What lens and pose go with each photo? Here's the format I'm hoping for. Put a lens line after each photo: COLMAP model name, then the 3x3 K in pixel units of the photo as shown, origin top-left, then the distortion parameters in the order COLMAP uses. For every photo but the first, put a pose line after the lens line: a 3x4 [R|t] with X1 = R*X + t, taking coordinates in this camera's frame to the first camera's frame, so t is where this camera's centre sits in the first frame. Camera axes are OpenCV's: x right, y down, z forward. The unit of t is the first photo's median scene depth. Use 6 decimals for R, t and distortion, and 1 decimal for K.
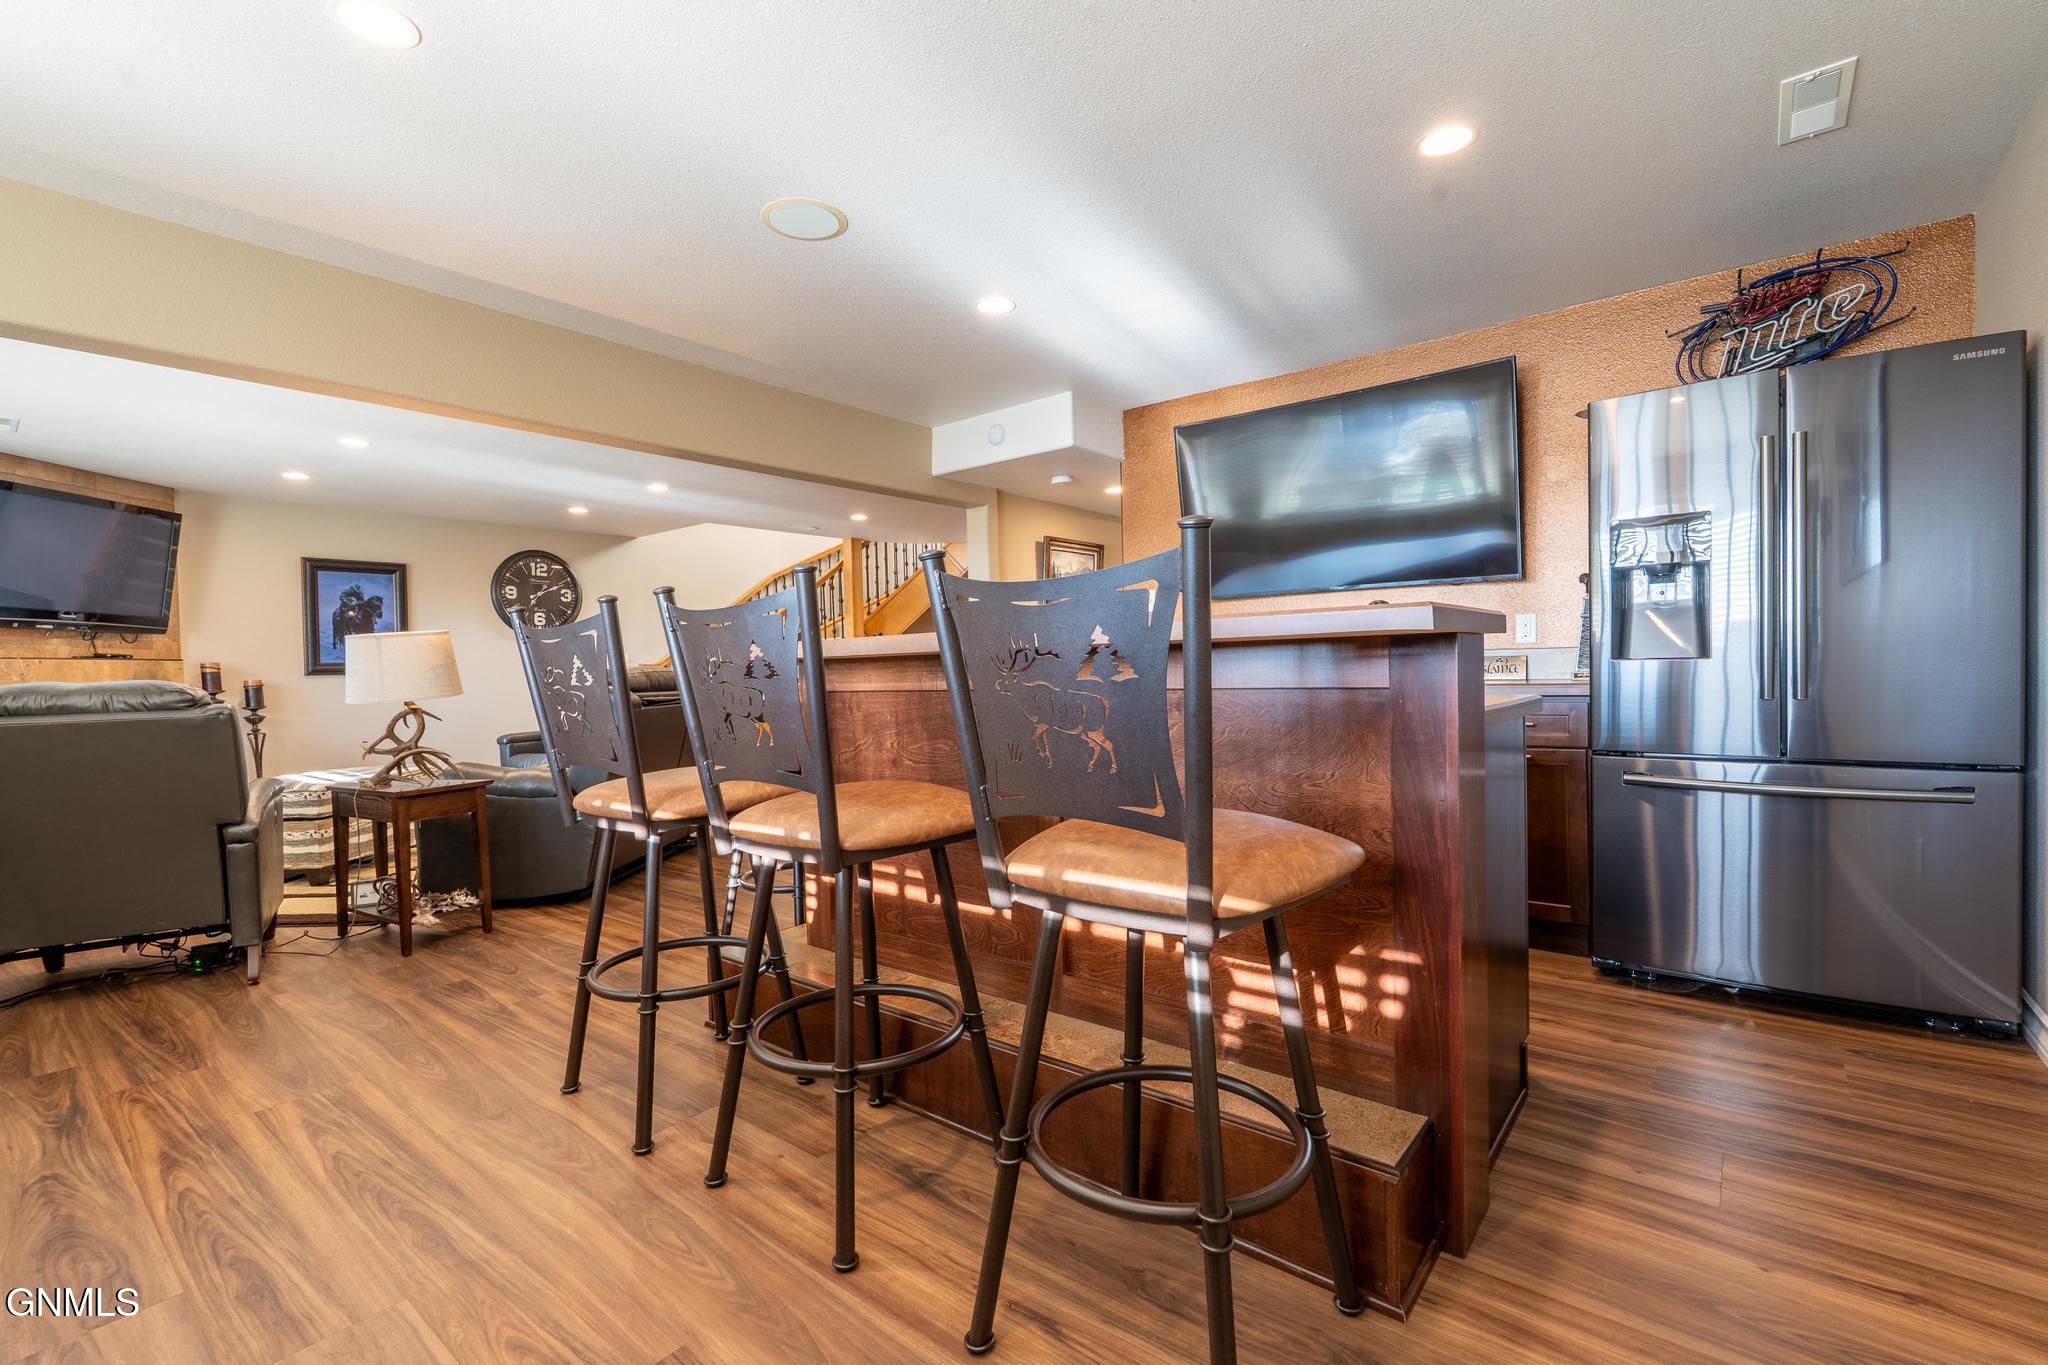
lens RADIAL K [[897.0, 0, 1026.3], [0, 897.0, 685.0], [0, 0, 1]] dist [-0.005759, 0.000226]
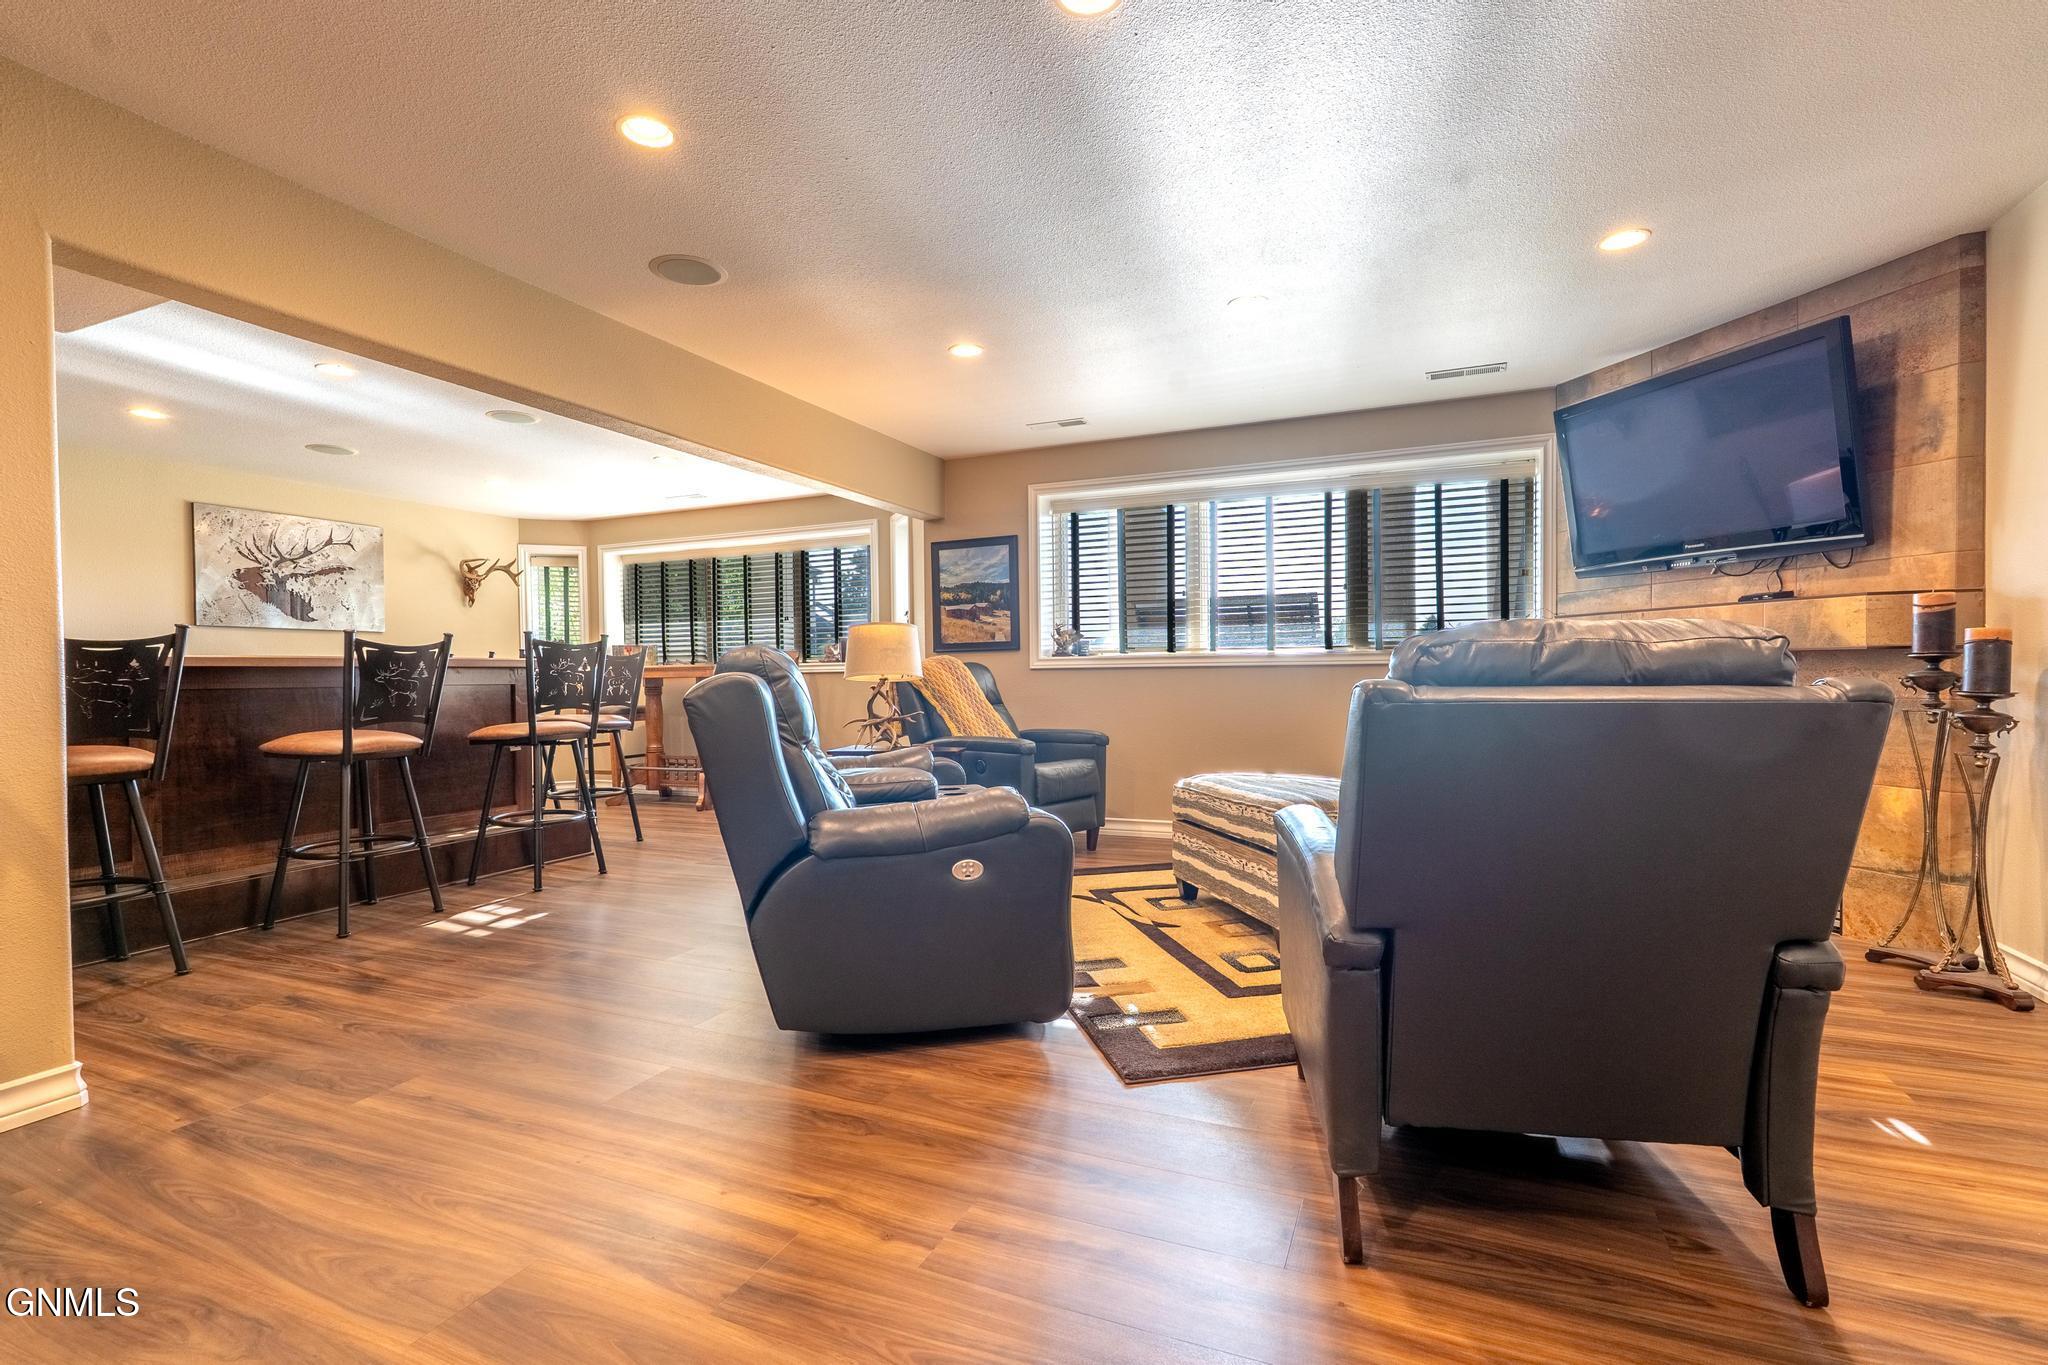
lens RADIAL K [[897.0, 0, 1005.2], [0, 897.0, 691.5], [0, 0, 1]] dist [-0.005759, 0.000226]
pose [[-0.965466, 0.043317, -0.256902, -0.307158], [0.033072, 0.998481, 0.044069, -0.009655], [0.258420, 0.034051, -0.965432, 1.299324]]
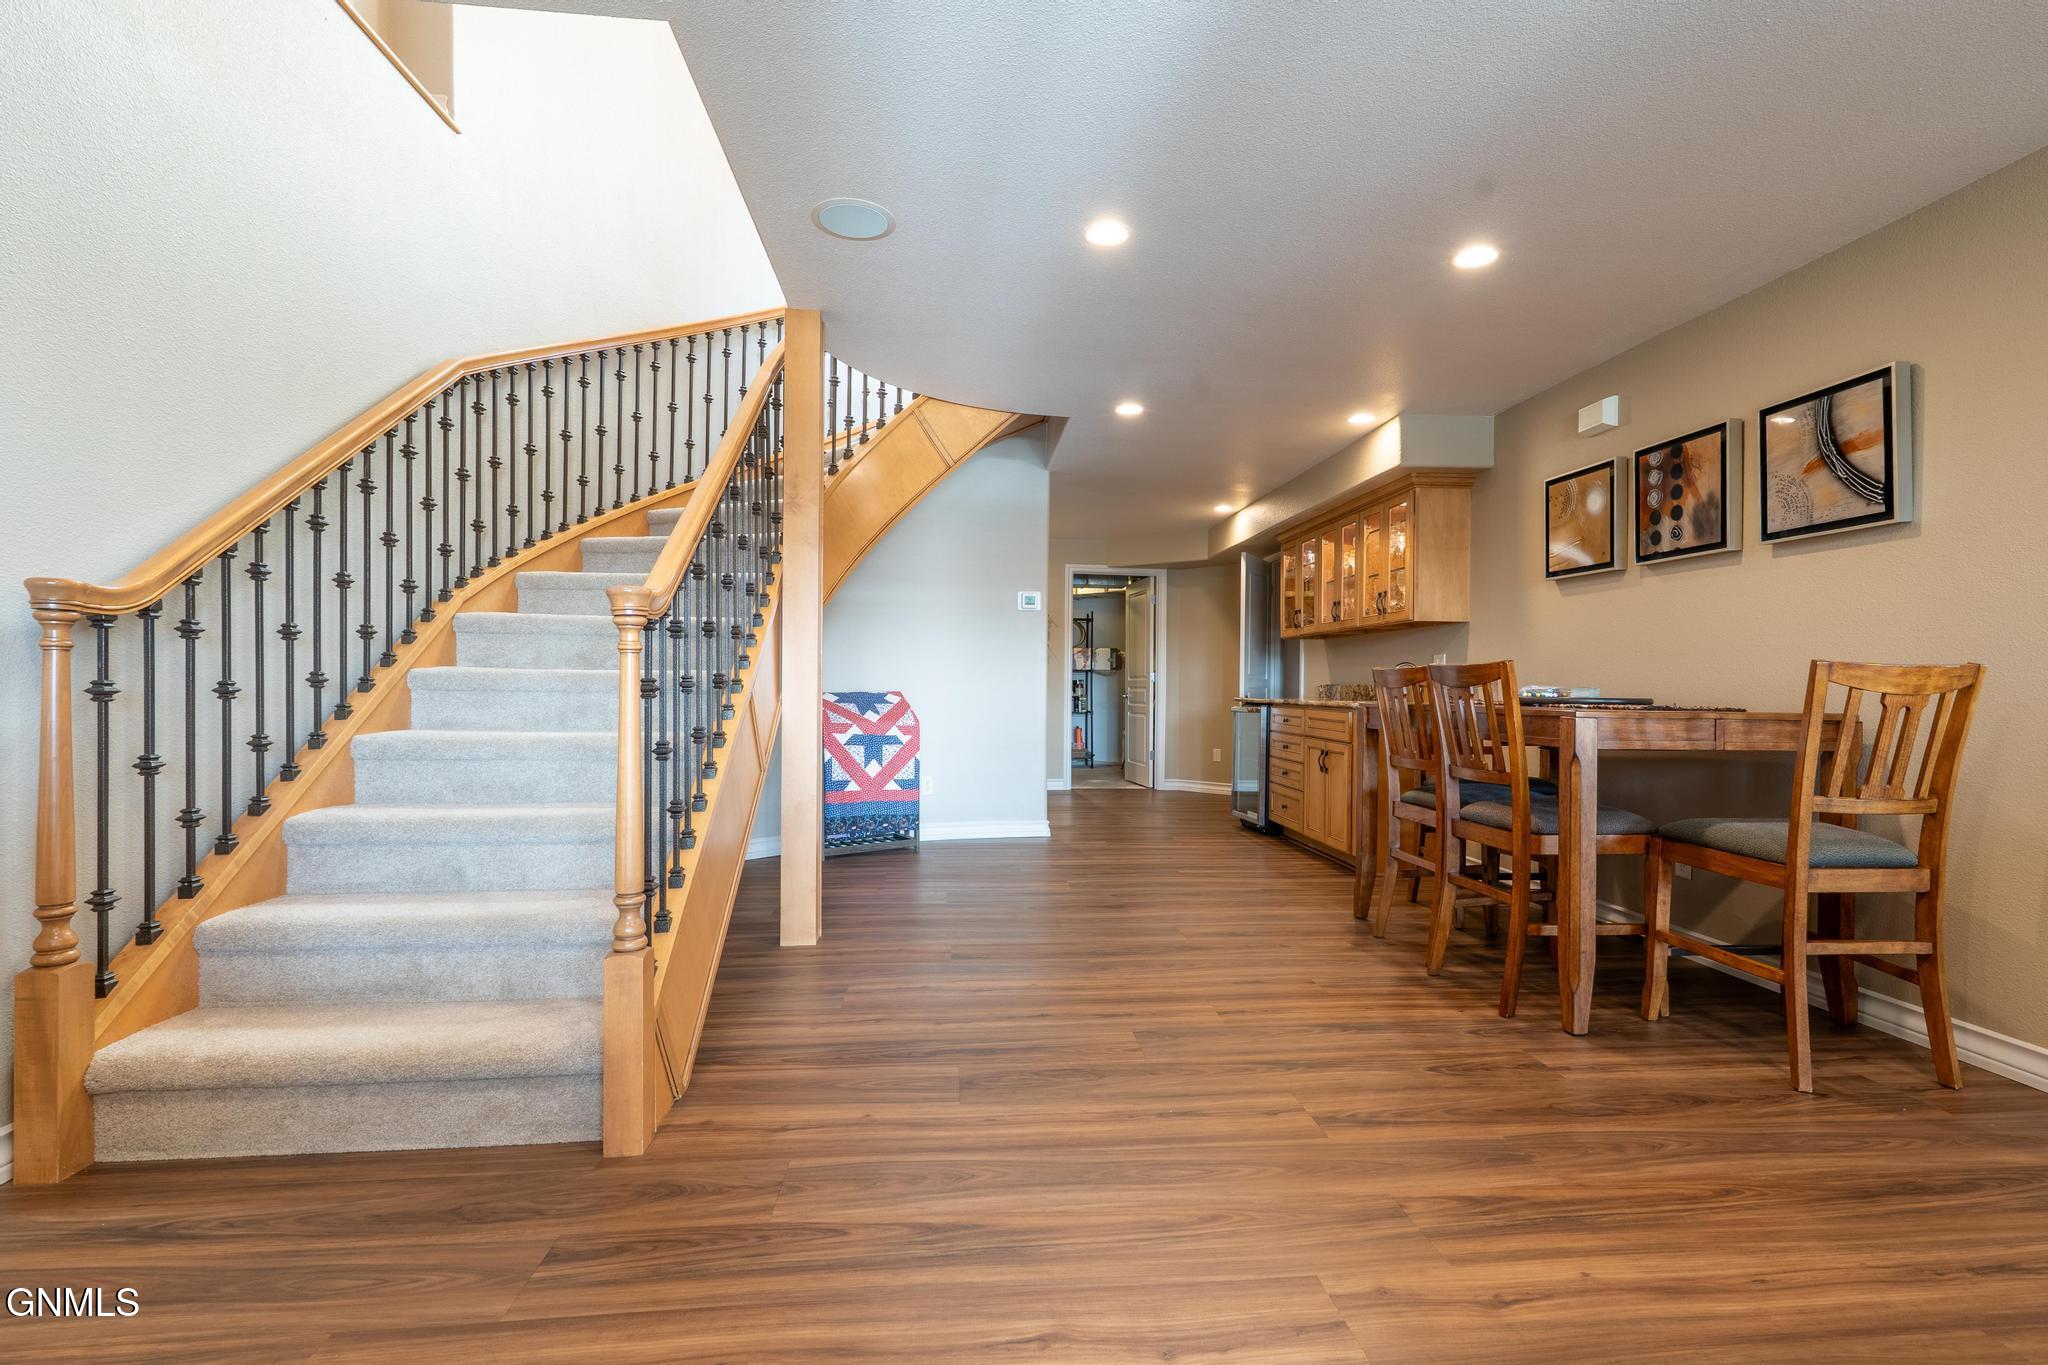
lens RADIAL K [[897.0, 0, 1028.1], [0, 897.0, 685.0], [0, 0, 1]] dist [-0.005759, 0.000226]
pose [[0.716089, 0.036341, 0.697063, -0.560925], [-0.016712, 0.999250, -0.034926, 0.005146], [-0.697809, 0.013361, 0.716159, 0.957259]]
